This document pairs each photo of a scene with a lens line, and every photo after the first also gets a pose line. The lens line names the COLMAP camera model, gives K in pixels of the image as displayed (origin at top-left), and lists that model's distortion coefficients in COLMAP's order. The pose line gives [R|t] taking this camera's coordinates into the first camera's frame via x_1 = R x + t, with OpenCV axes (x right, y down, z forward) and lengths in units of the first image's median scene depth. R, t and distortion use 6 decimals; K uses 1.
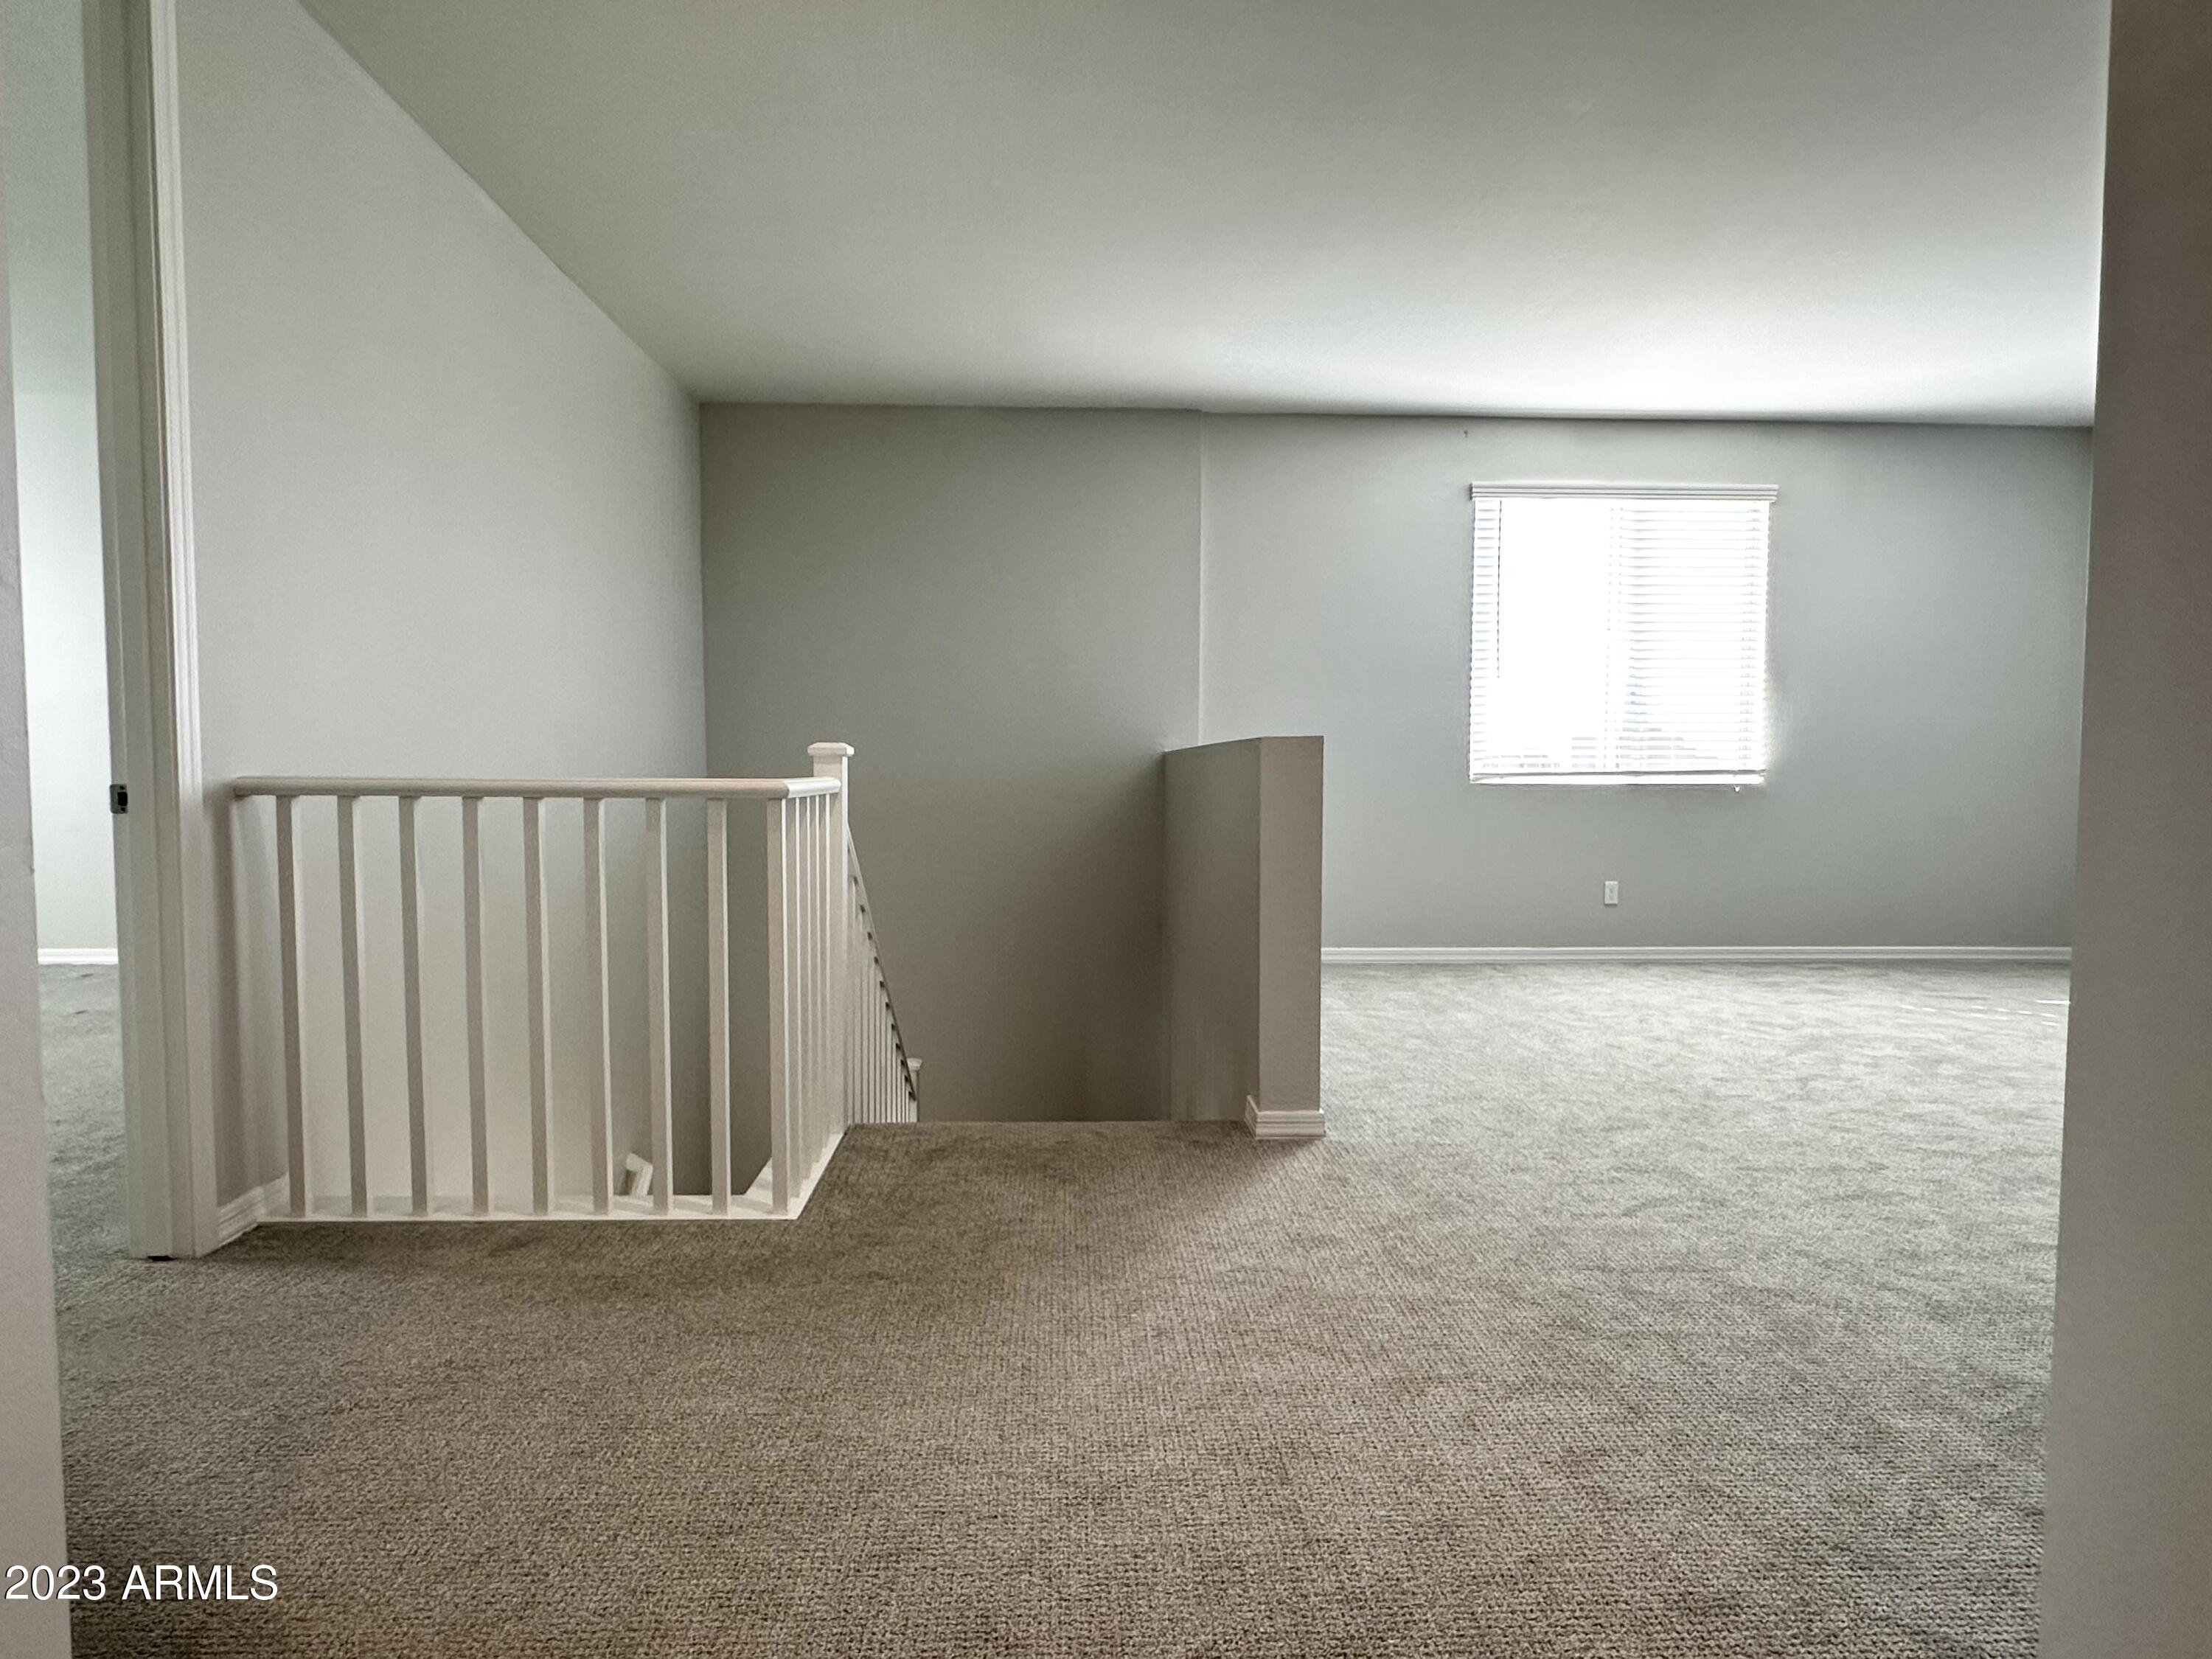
lens RADIAL K [[1205.5, 0, 1110.6], [0, 1205.5, 837.8], [0, 0, 1]] dist [-0.005714, 0.000141]
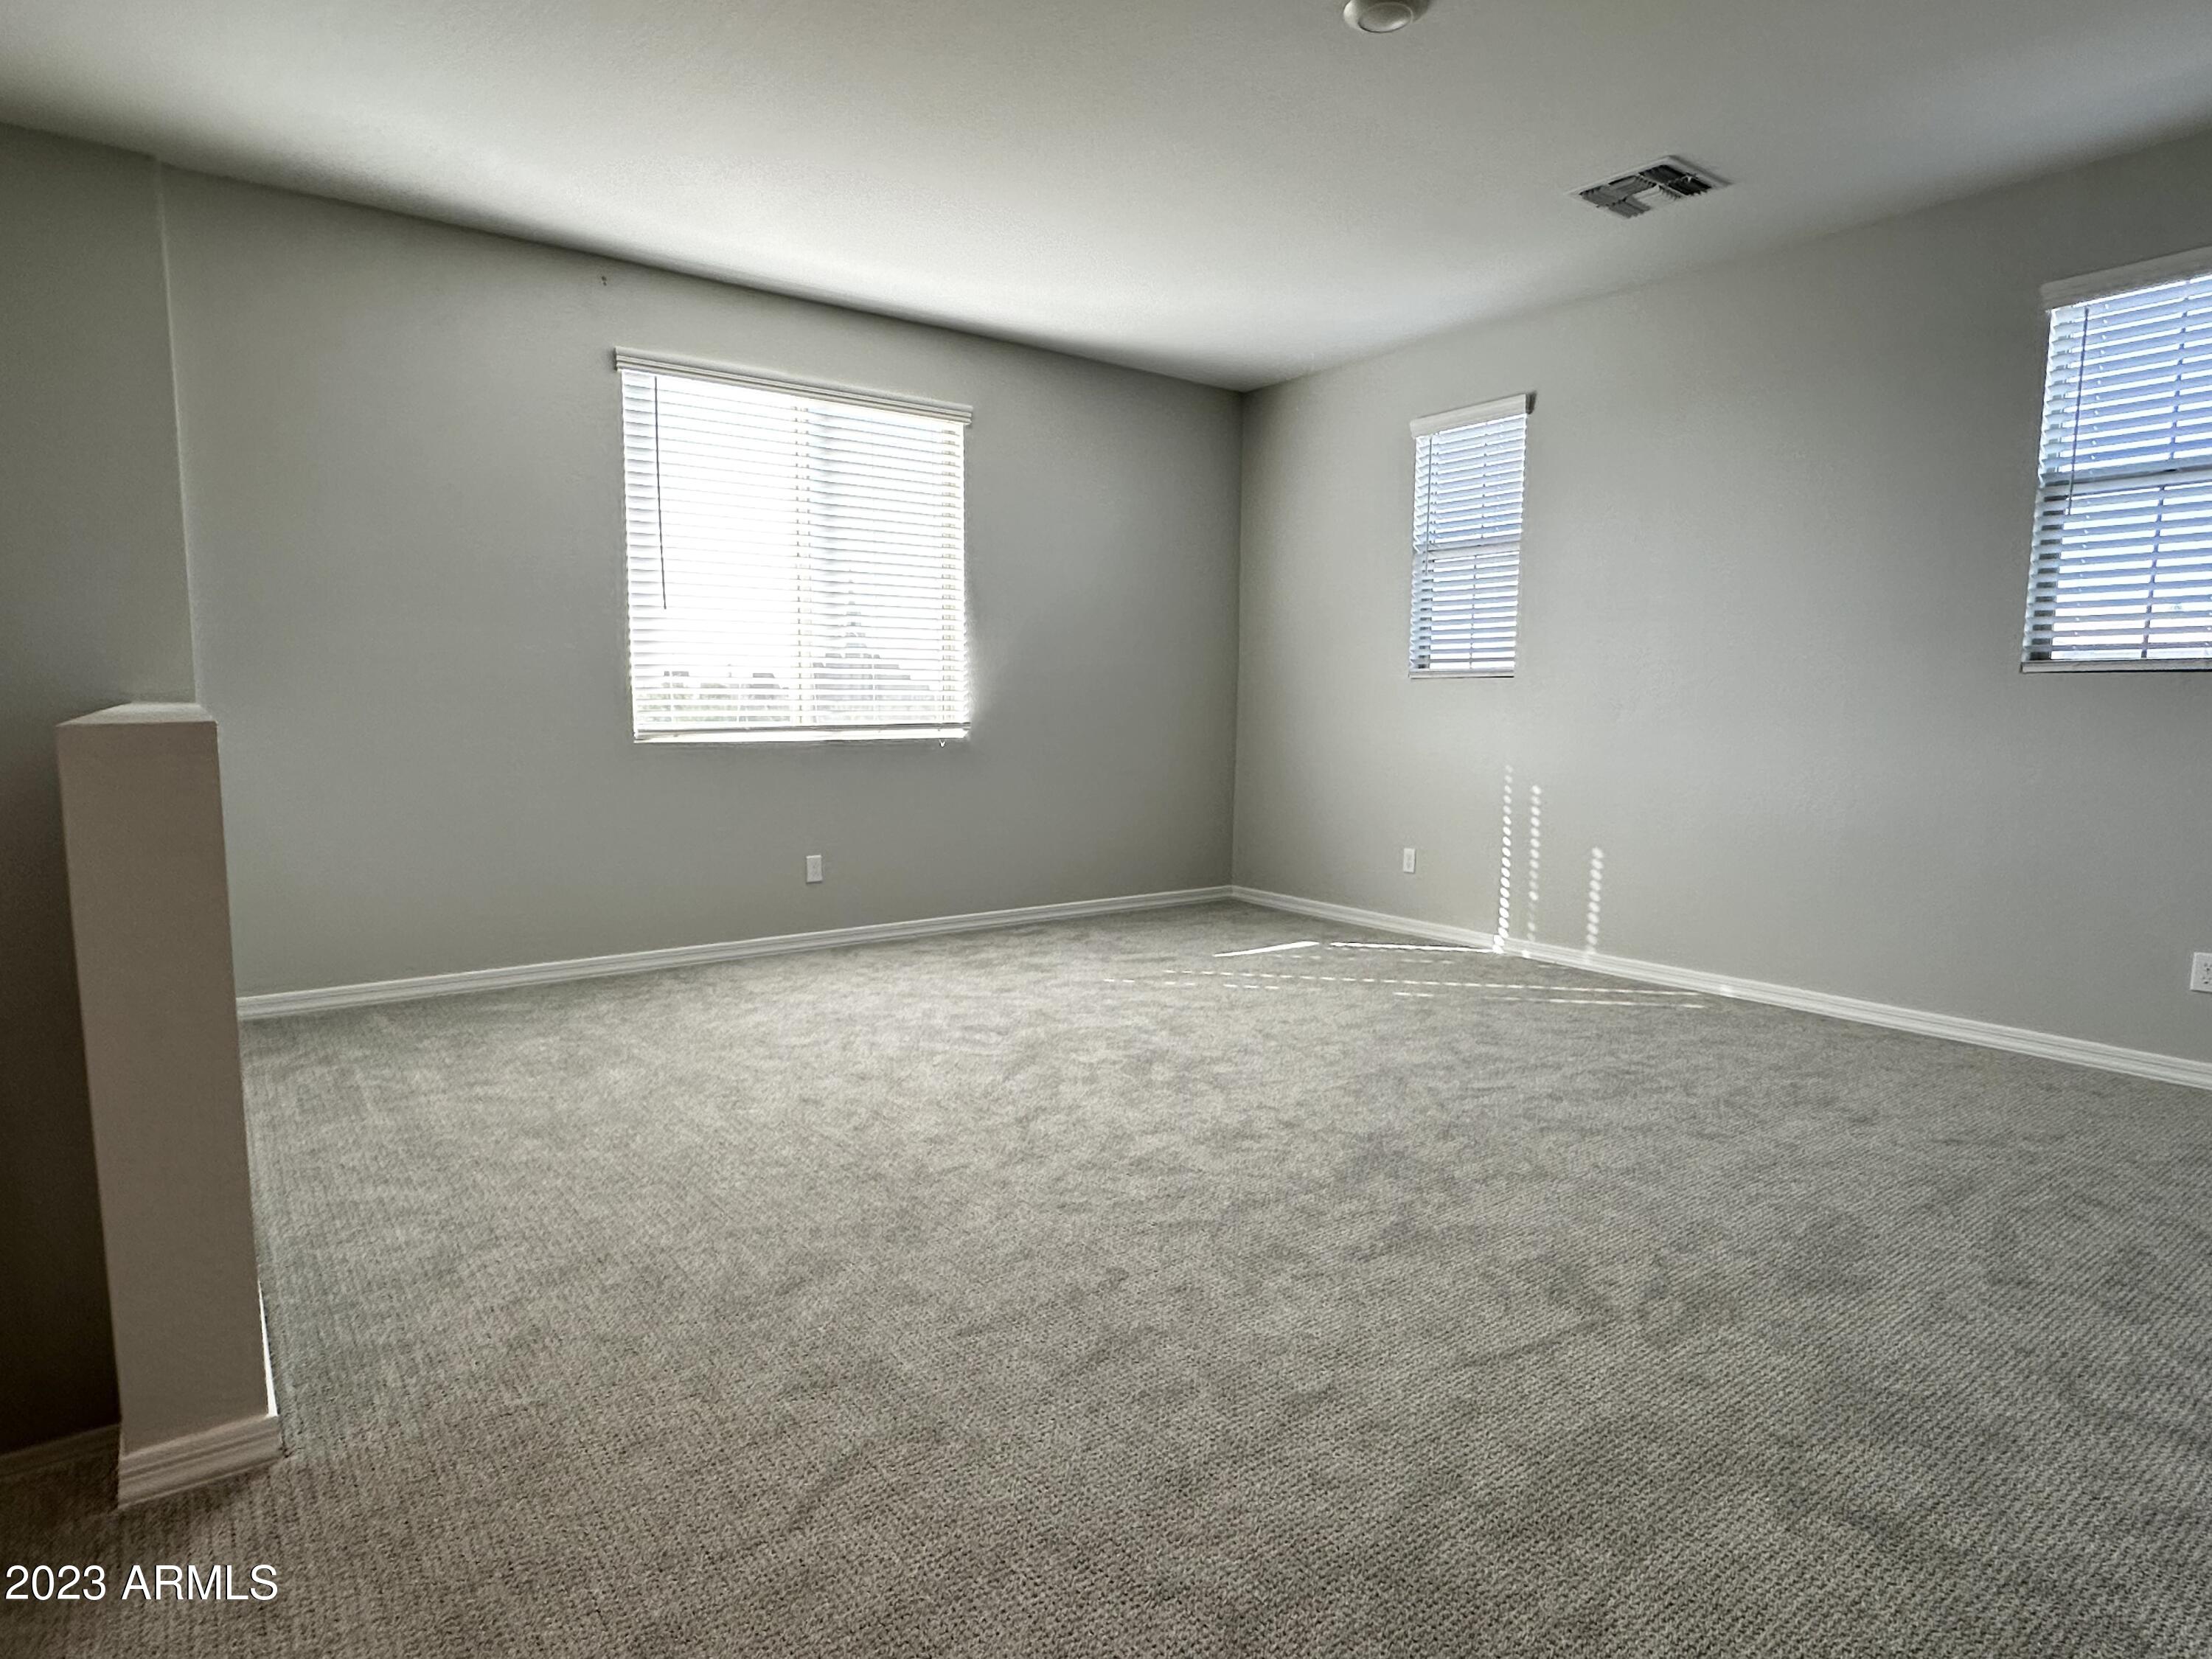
lens RADIAL K [[1205.5, 0, 1110.6], [0, 1205.5, 837.8], [0, 0, 1]] dist [-0.005714, 0.000141]
pose [[0.816832, -0.061327, 0.573607, 0.149998], [0.025084, 0.997169, 0.070892, -0.047913], [-0.576330, -0.043519, 0.816057, 0.277282]]
